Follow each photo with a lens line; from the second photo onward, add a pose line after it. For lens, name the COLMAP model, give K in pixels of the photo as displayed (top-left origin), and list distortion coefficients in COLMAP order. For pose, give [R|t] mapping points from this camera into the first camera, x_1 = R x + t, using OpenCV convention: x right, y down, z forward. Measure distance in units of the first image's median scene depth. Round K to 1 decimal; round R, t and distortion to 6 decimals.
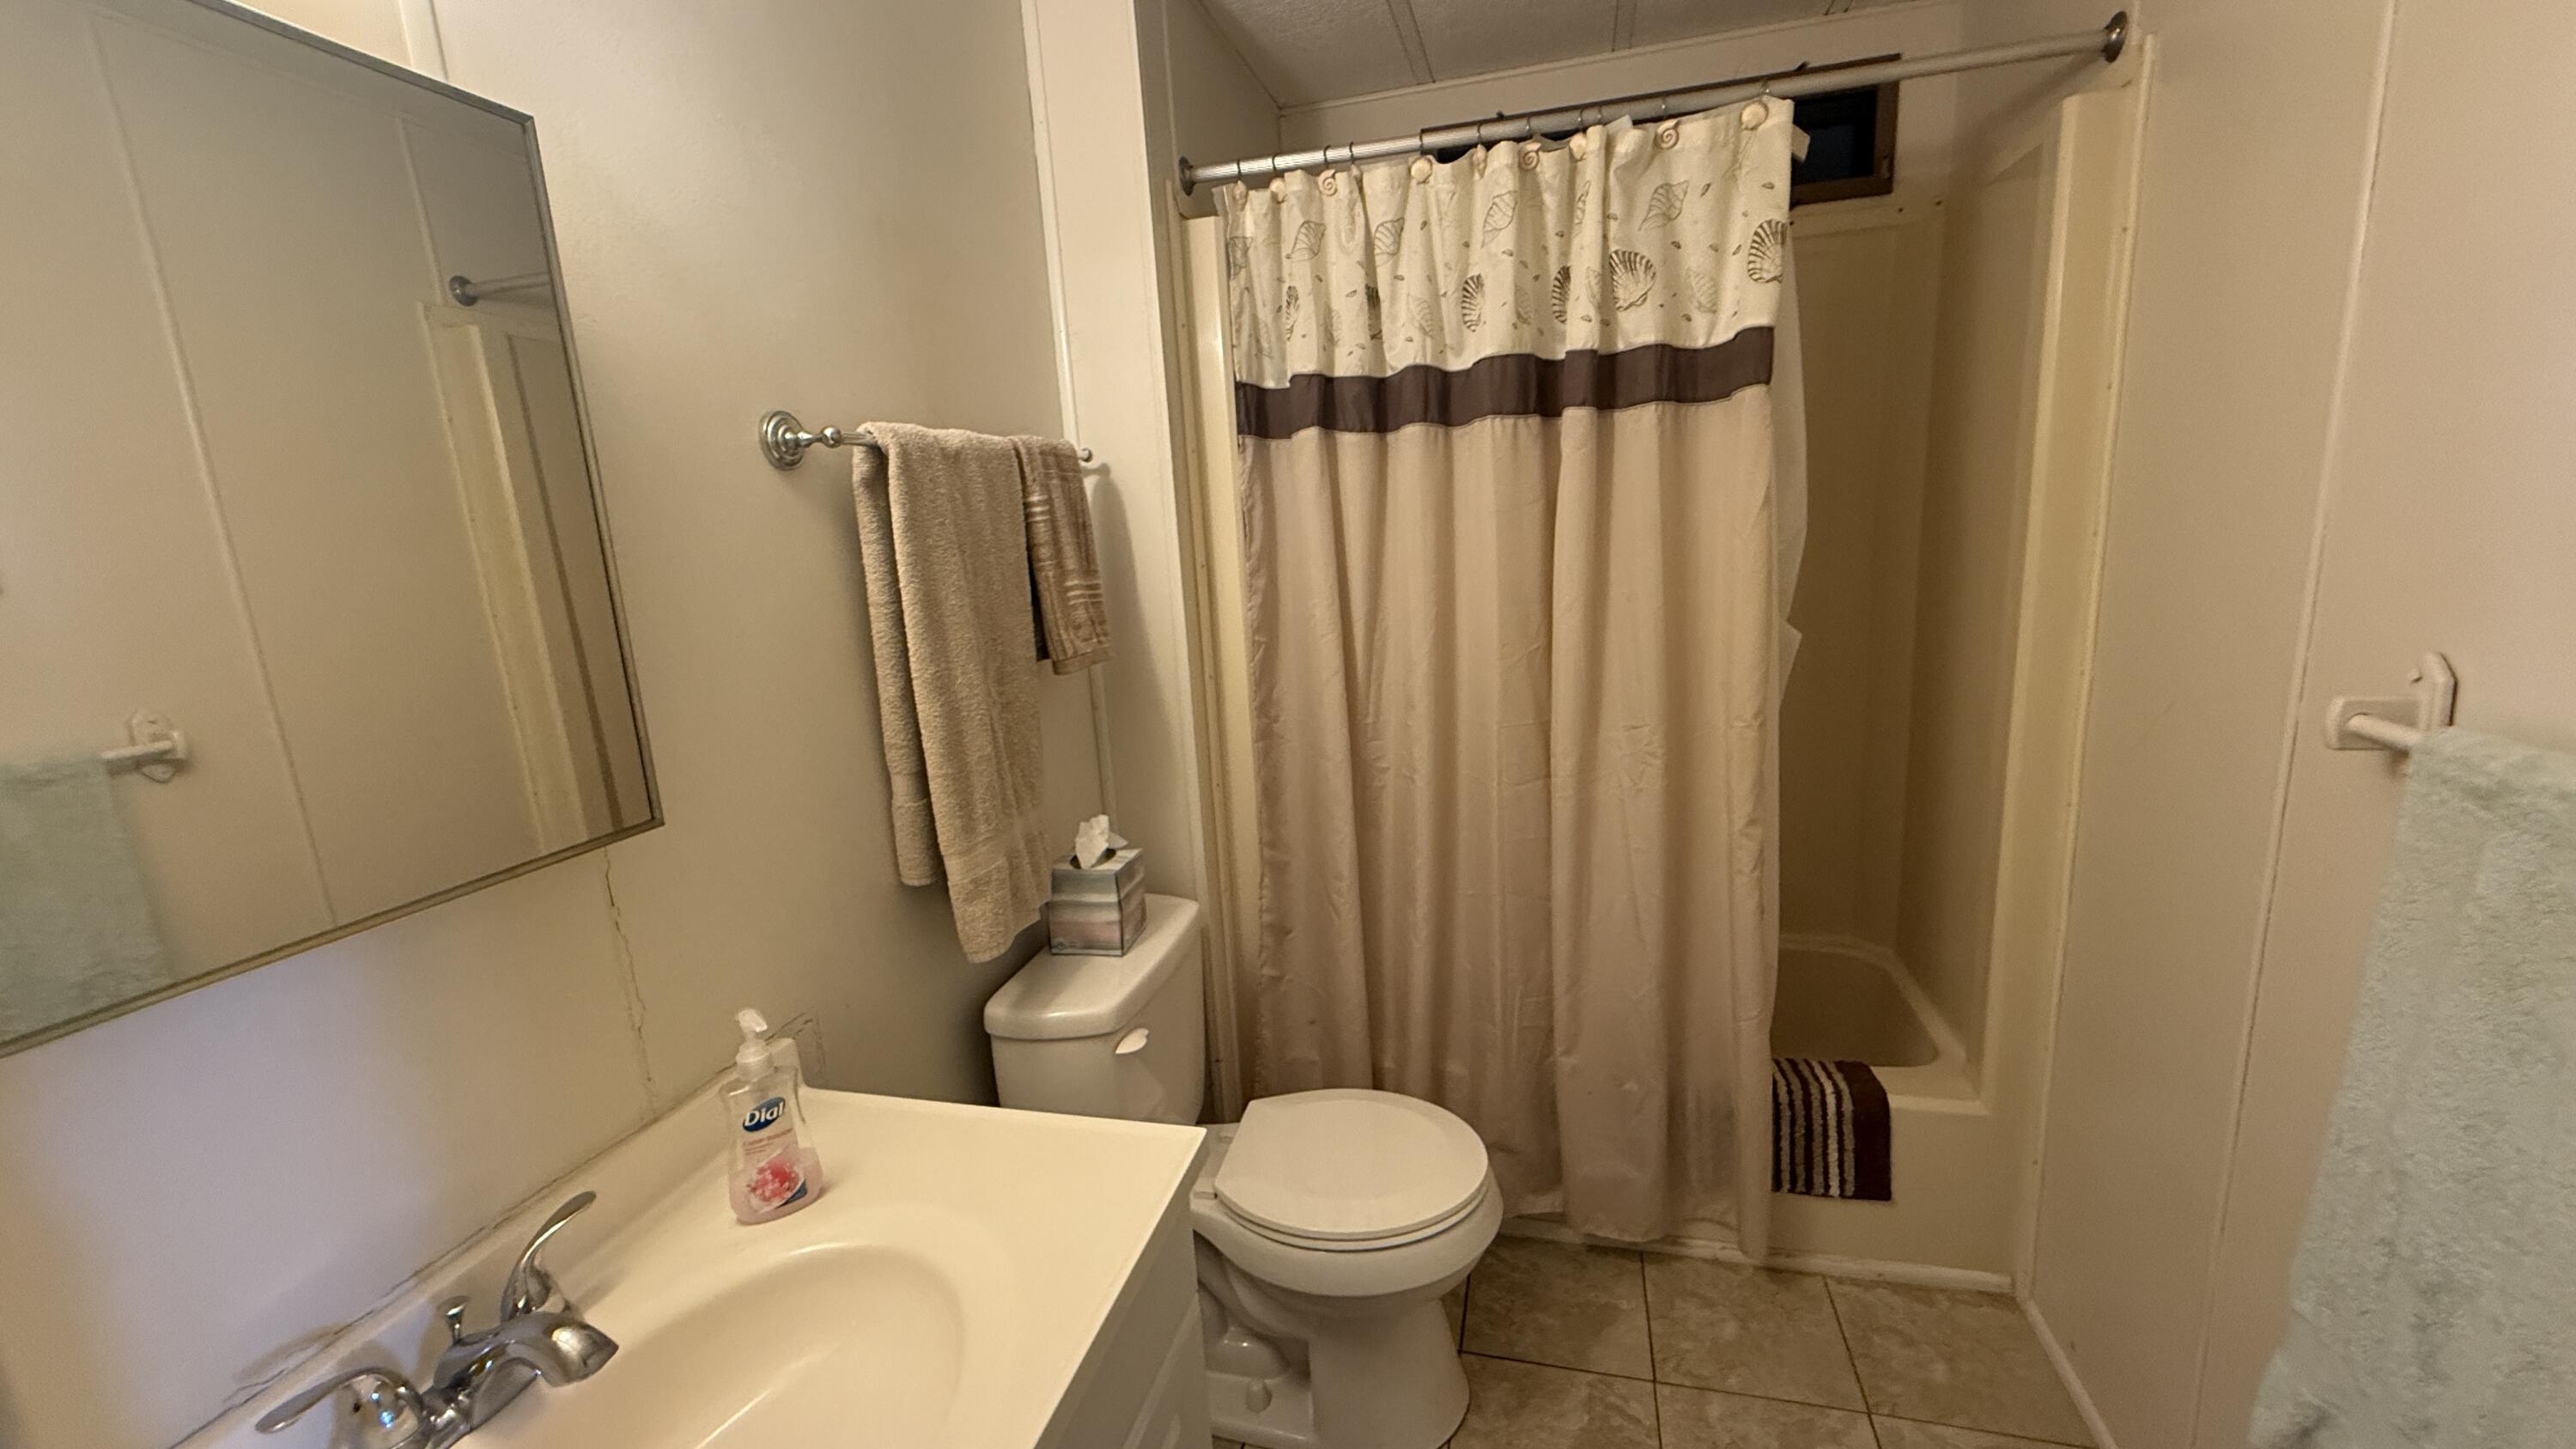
lens RADIAL K [[1028.7, 0, 1288.0], [0, 1028.7, 724.5], [0, 0, 1]] dist [0.000218, 0.000624]
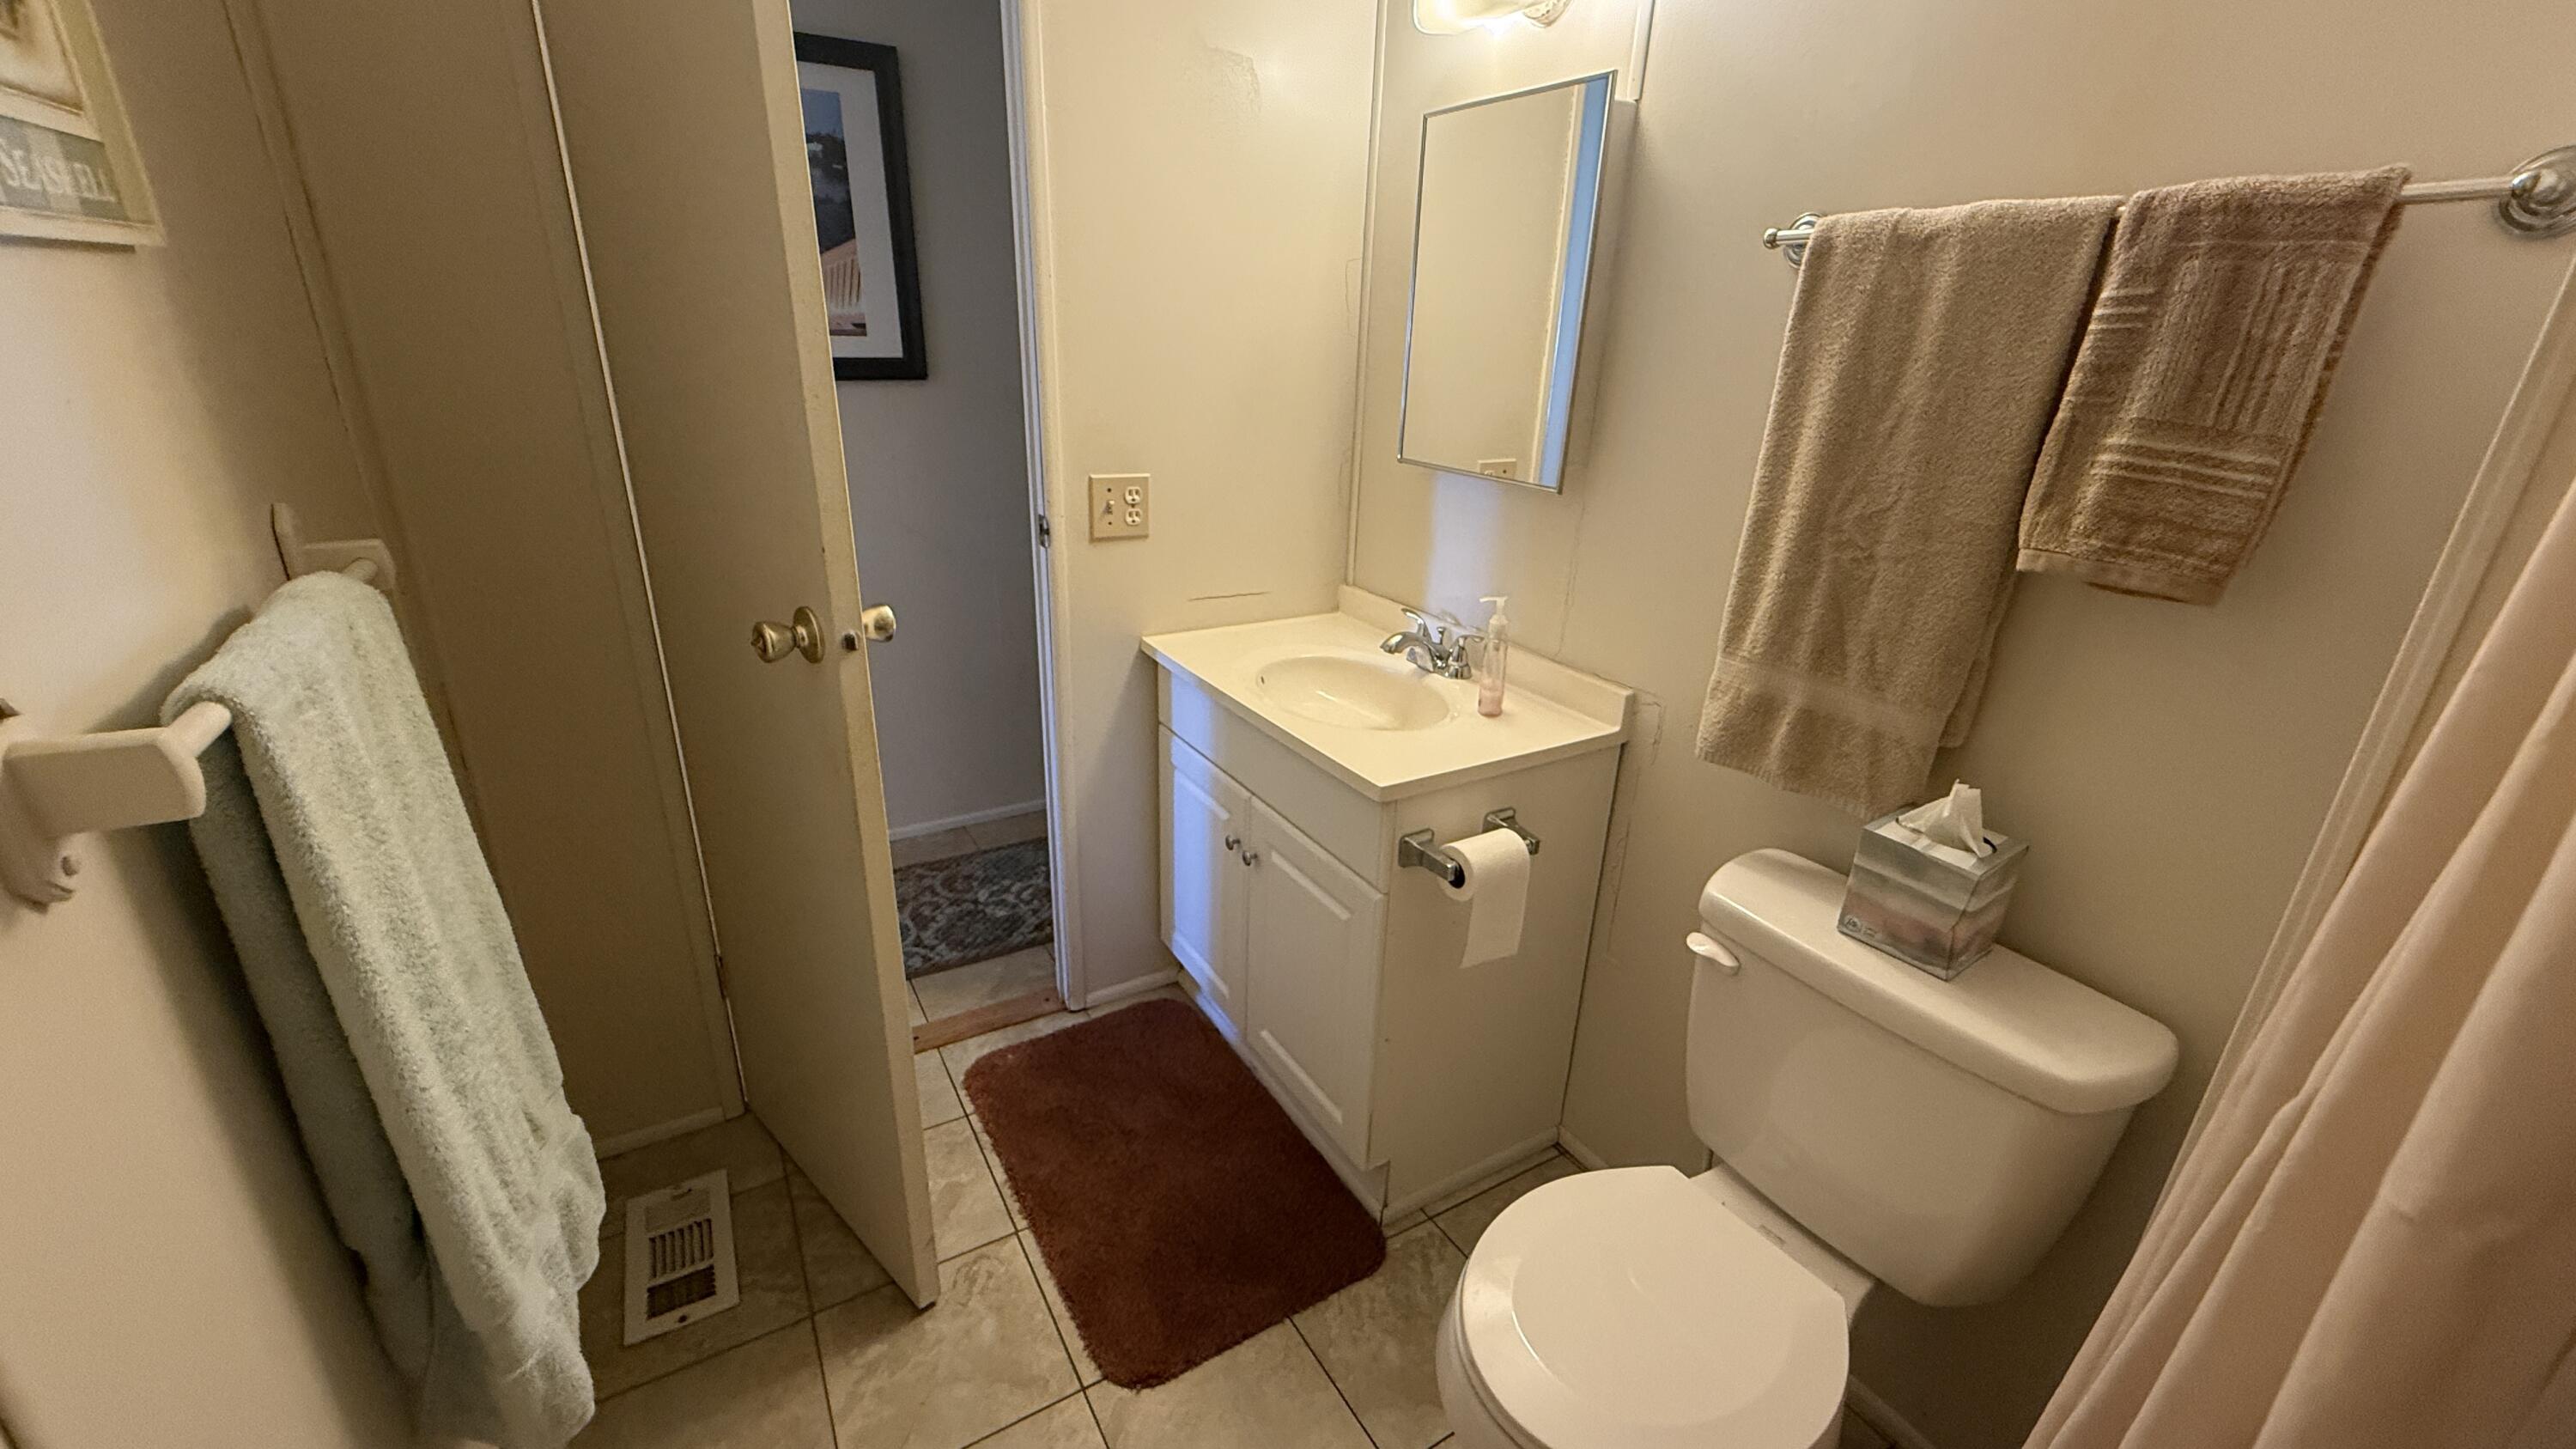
lens RADIAL K [[1028.7, 0, 1288.0], [0, 1028.7, 724.5], [0, 0, 1]] dist [0.000218, 0.000624]
pose [[-0.693448, 0.291054, -0.659104, 0.607689], [-0.137445, 0.844543, 0.517549, -0.255857], [0.707276, 0.449484, -0.545642, 1.114784]]
